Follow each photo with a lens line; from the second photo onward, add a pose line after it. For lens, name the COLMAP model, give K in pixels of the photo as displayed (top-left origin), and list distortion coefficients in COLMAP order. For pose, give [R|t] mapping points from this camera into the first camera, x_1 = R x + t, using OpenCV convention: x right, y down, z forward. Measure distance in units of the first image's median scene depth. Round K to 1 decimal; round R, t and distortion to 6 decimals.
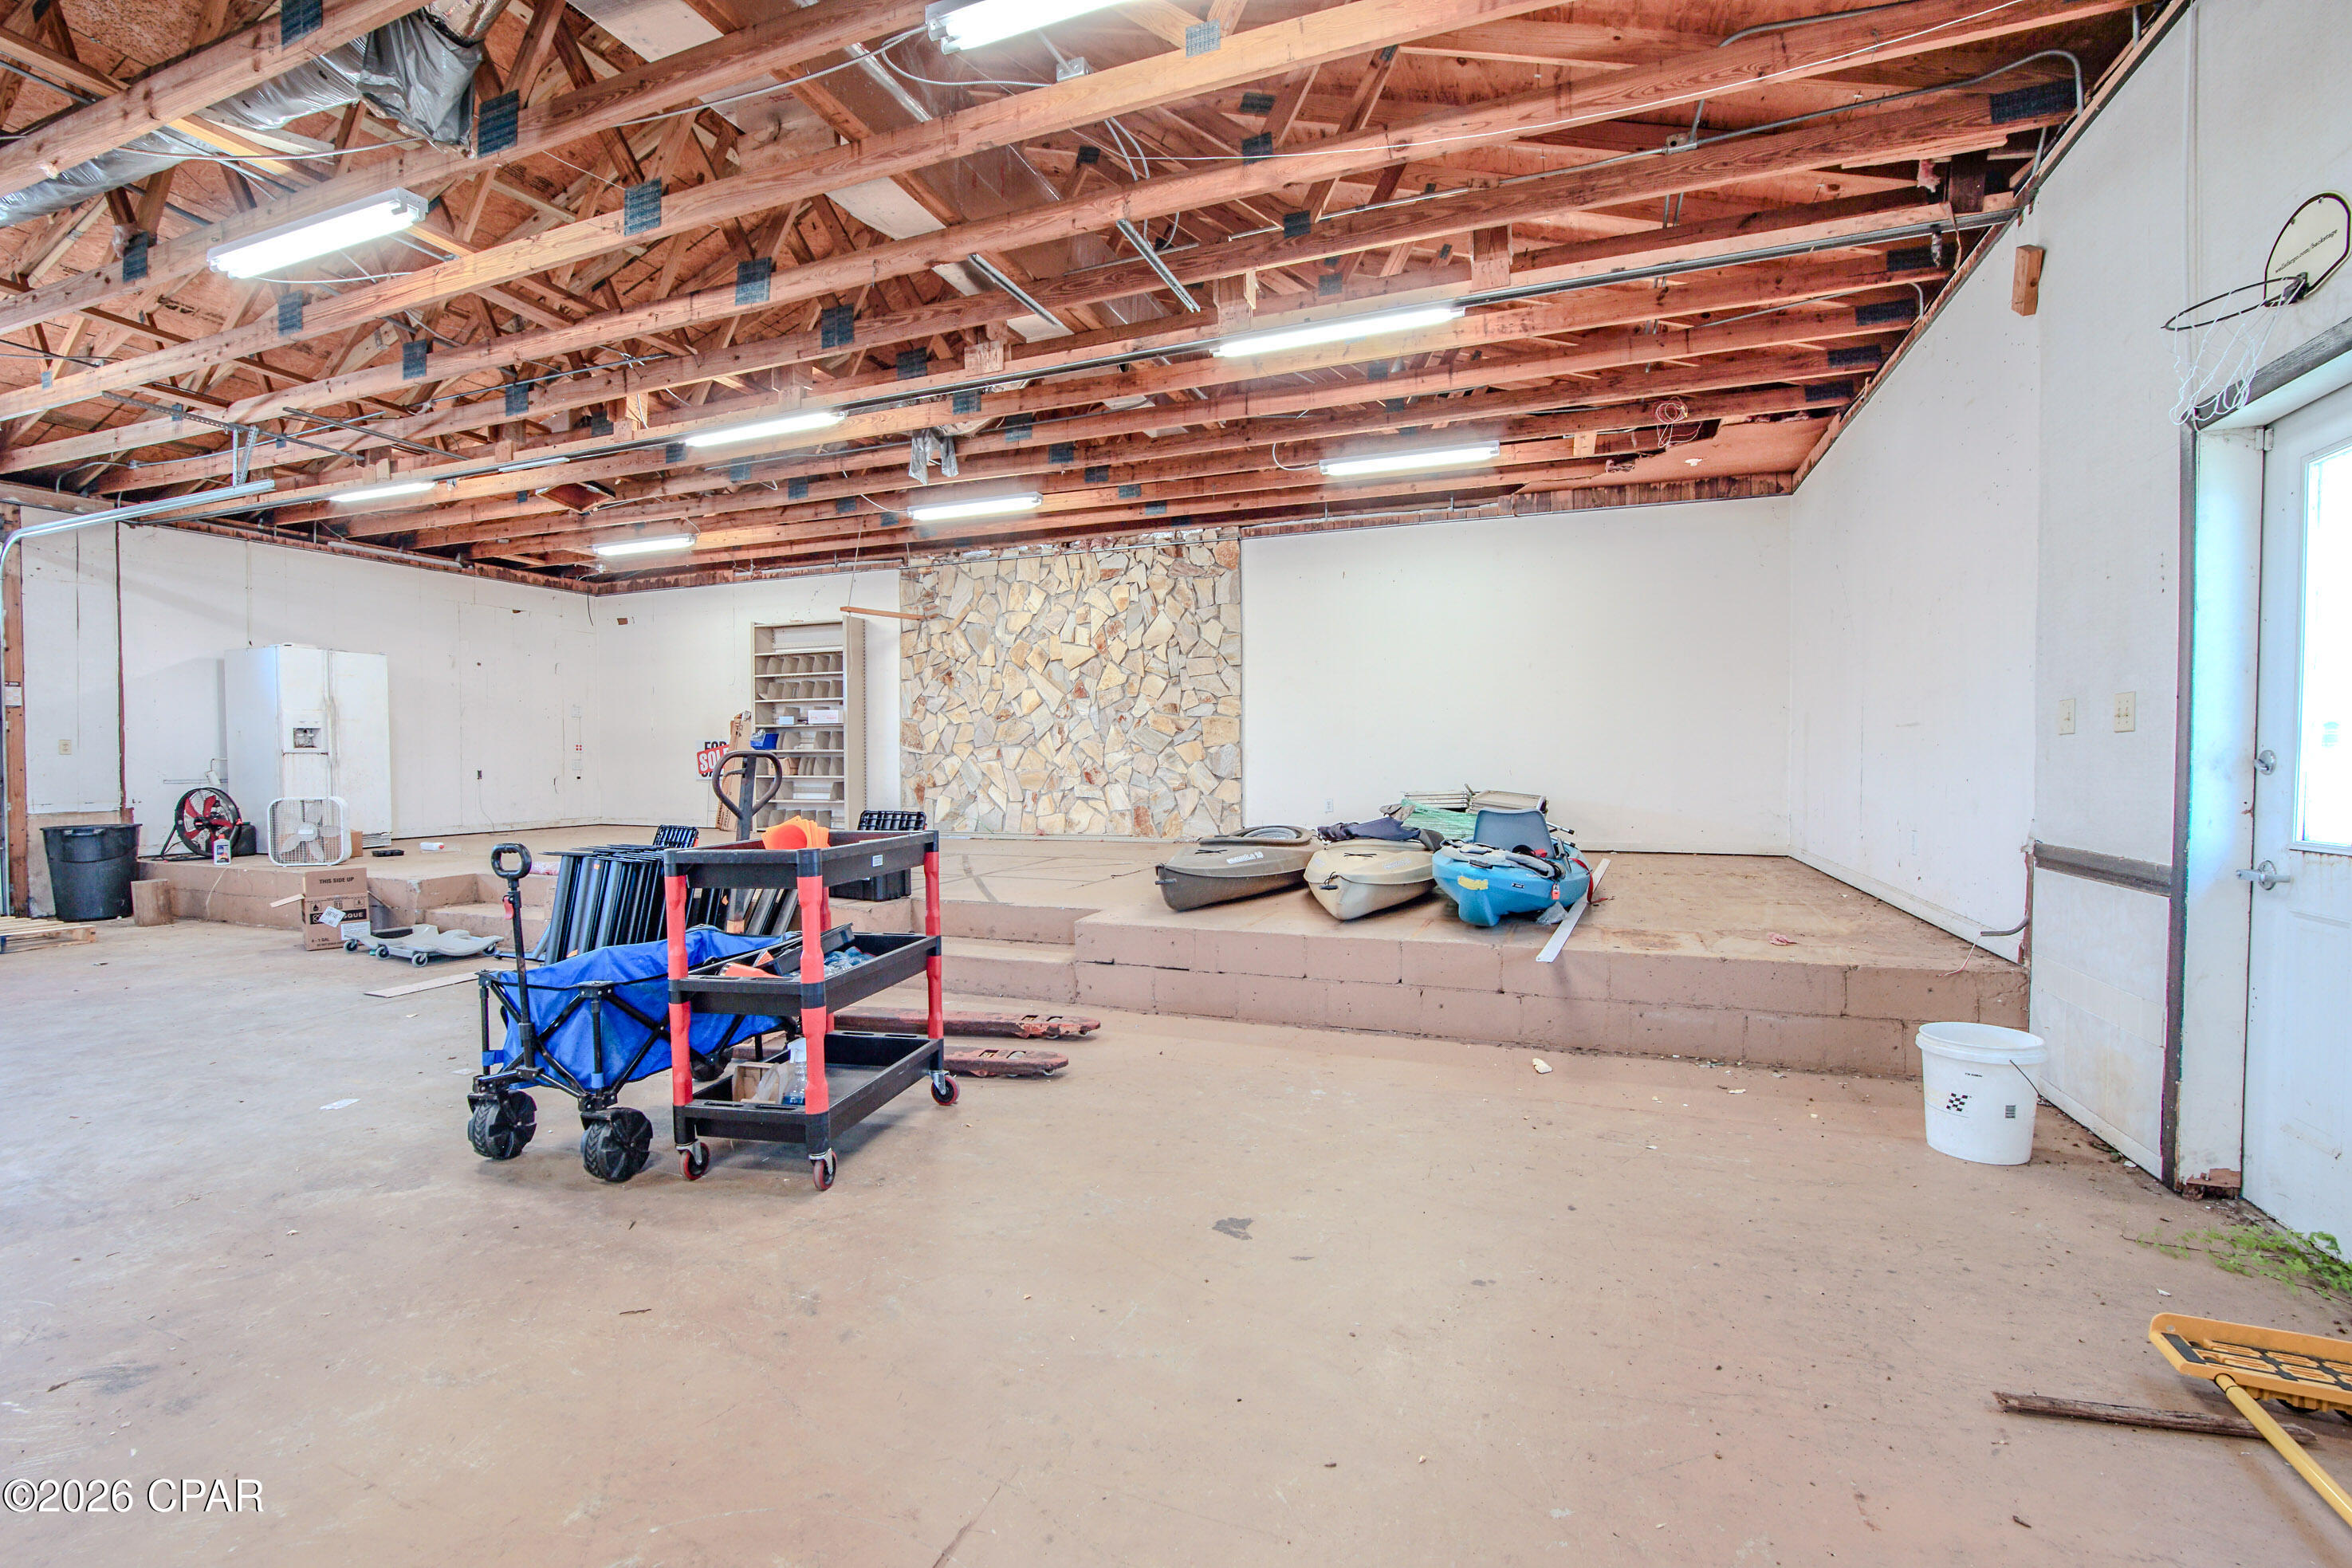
lens RADIAL K [[1057.2, 0, 1148.7], [0, 1057.2, 785.5], [0, 0, 1]] dist [-0.035581, 0.007431]
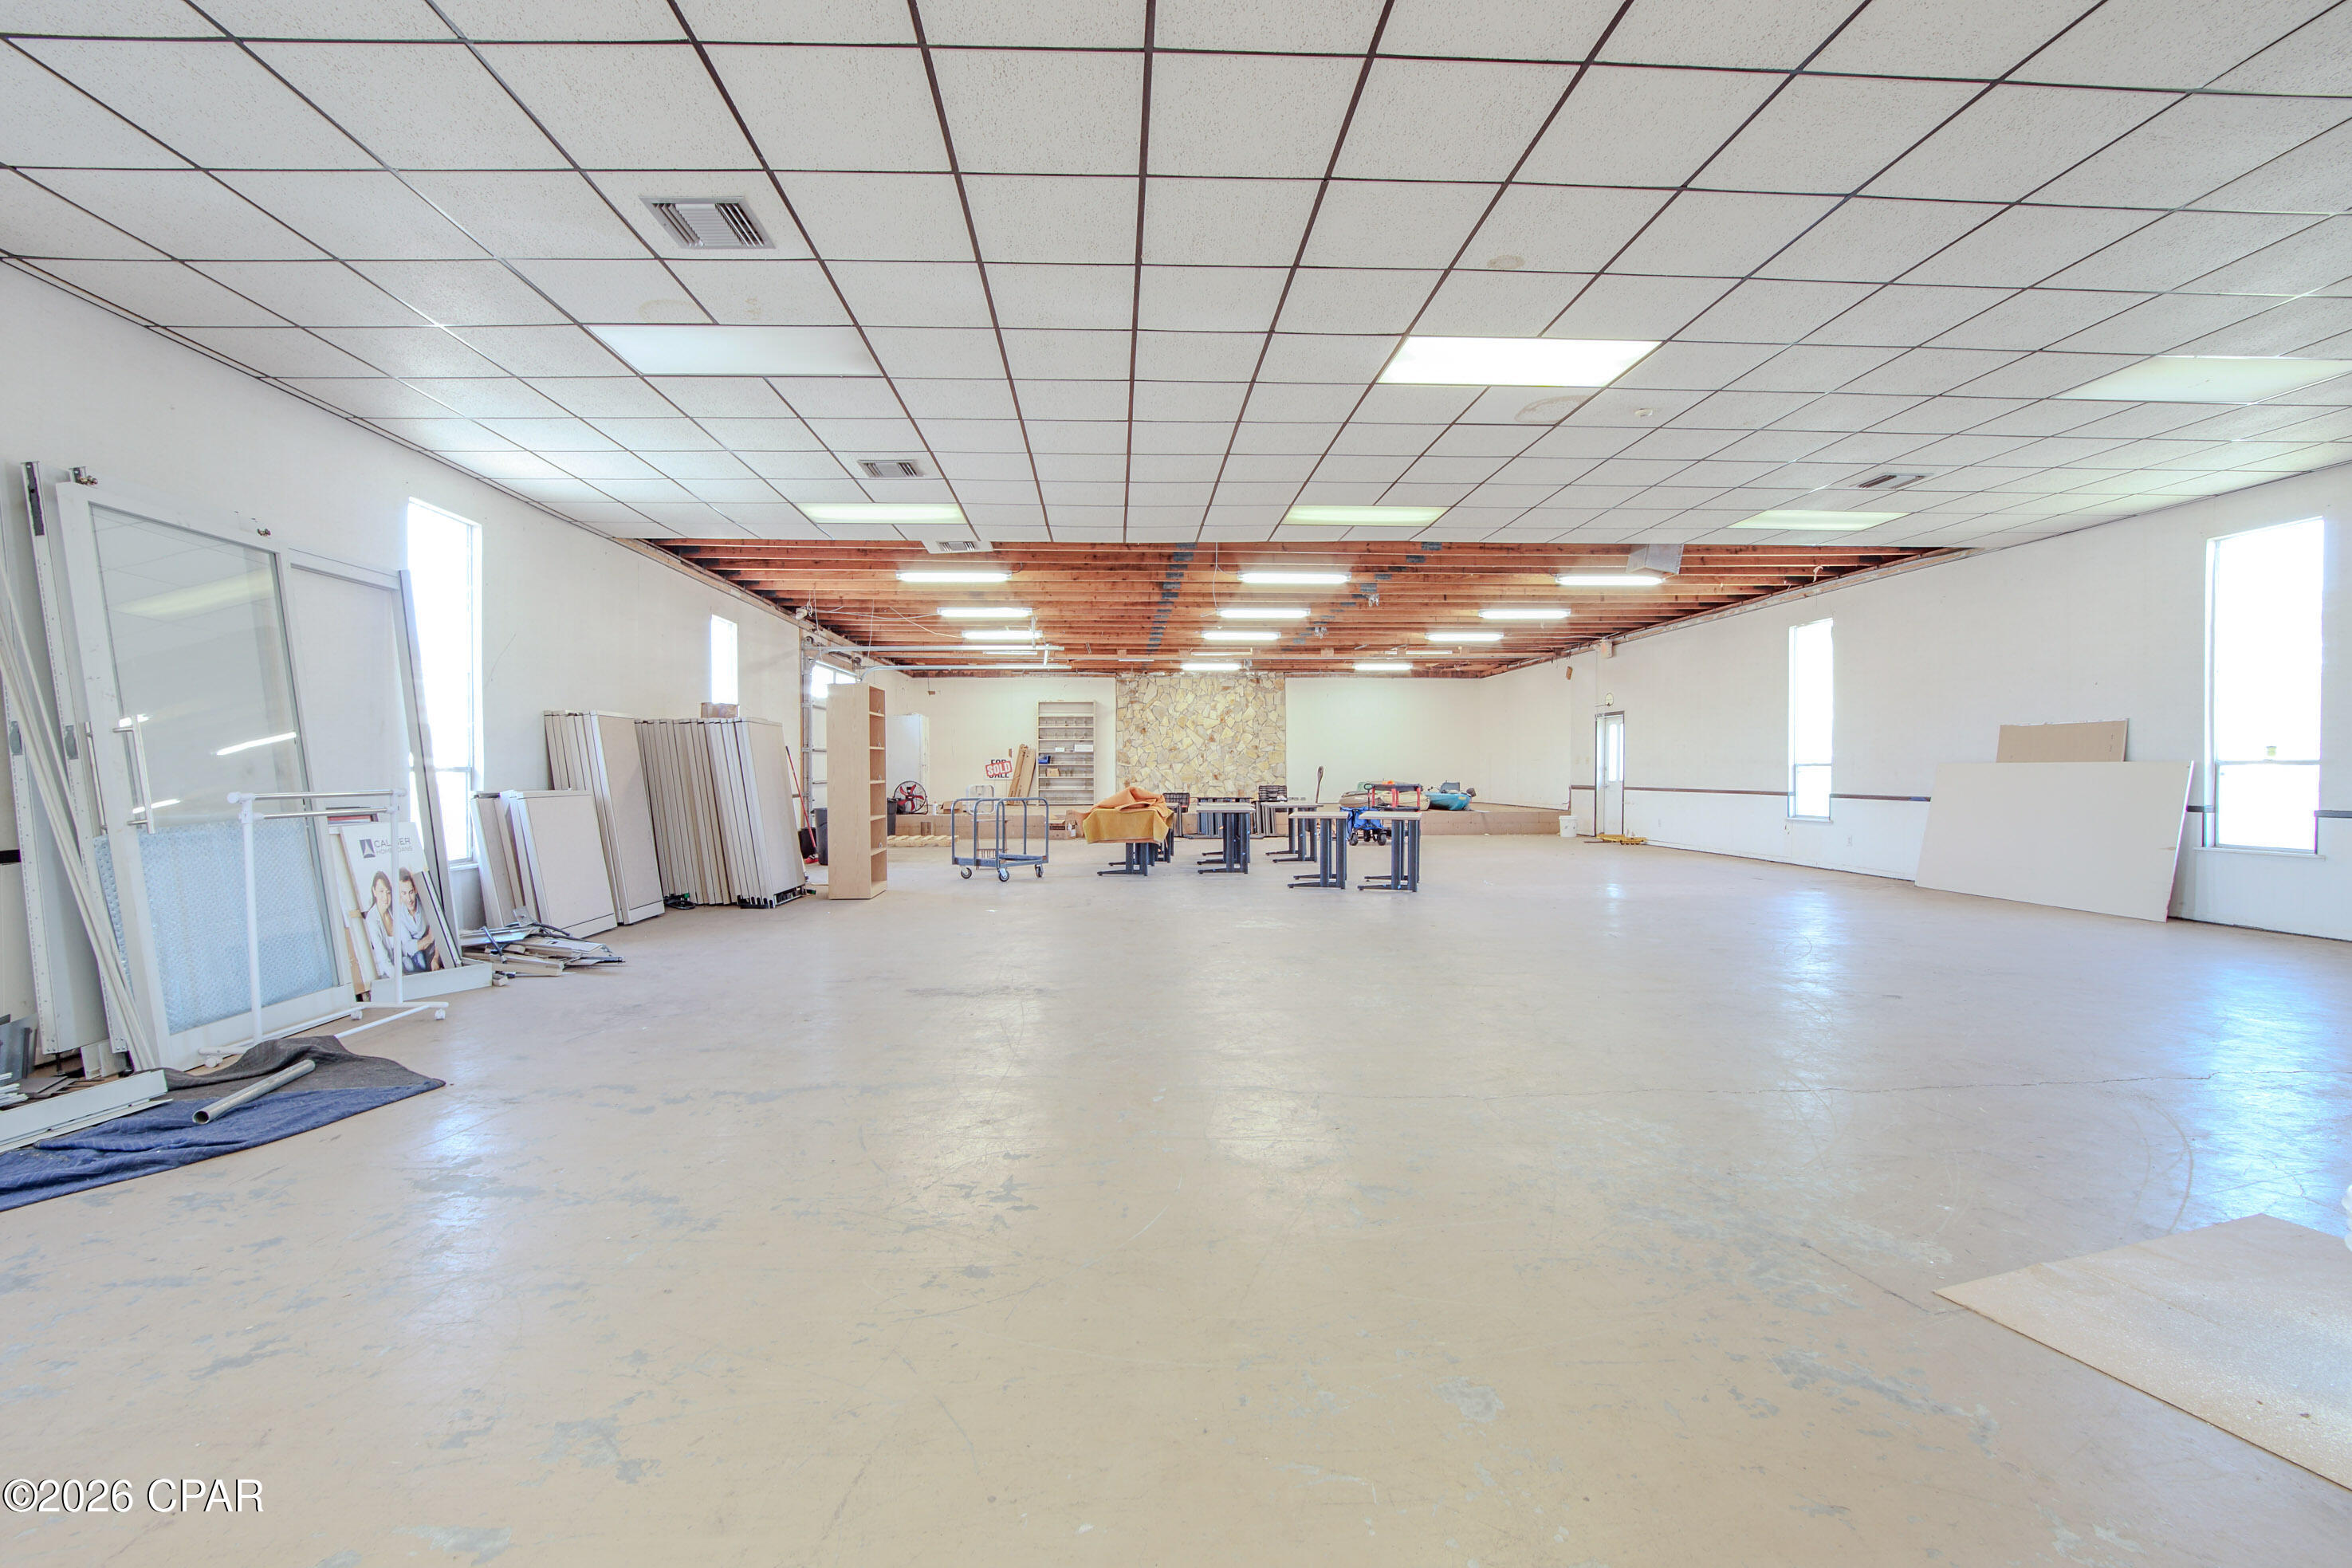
lens RADIAL K [[1057.2, 0, 1190.5], [0, 1057.2, 773.3], [0, 0, 1]] dist [-0.035581, 0.007431]
pose [[0.885148, -0.003958, 0.465293, -2.558591], [0.014133, 0.999731, -0.018382, 0.055340], [-0.465096, 0.022847, 0.884966, -2.162295]]
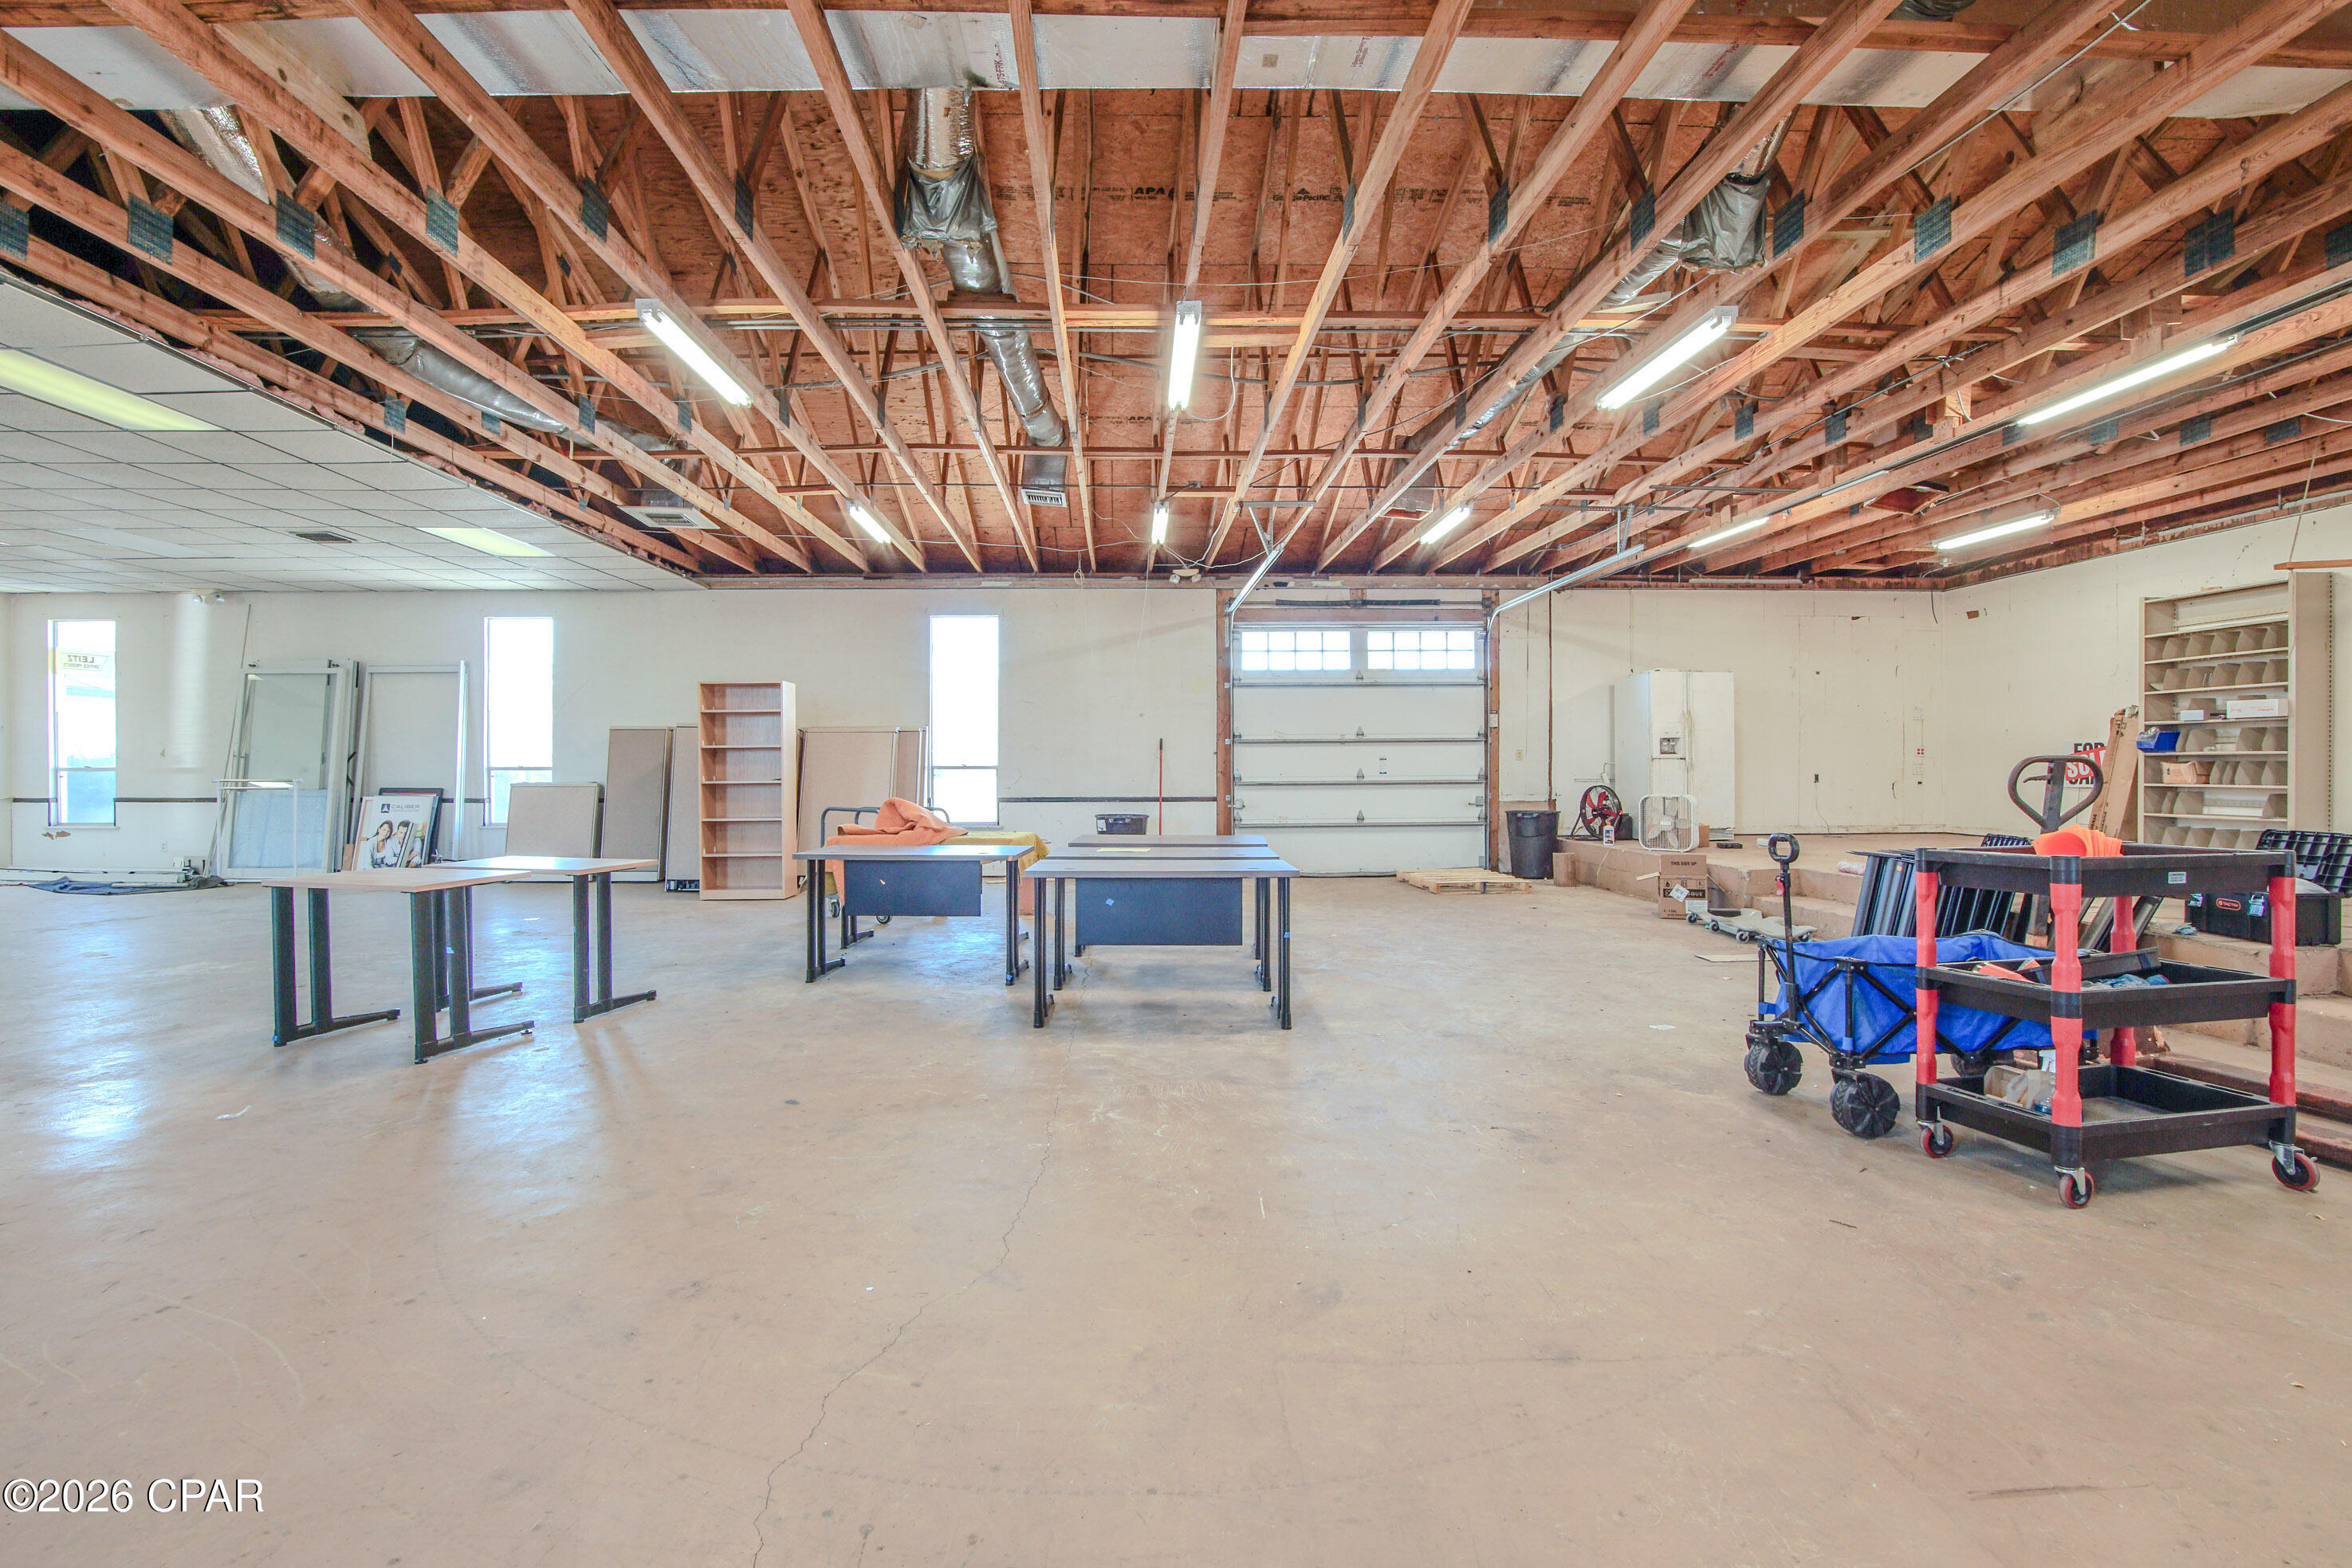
lens RADIAL K [[1057.2, 0, 1175.0], [0, 1057.2, 773.0], [0, 0, 1]] dist [-0.035581, 0.007431]
pose [[0.424899, 0.008166, -0.905204, 0.083188], [-0.022641, 0.999742, -0.001609, 0.001417], [0.904957, 0.021178, 0.424975, -0.070052]]
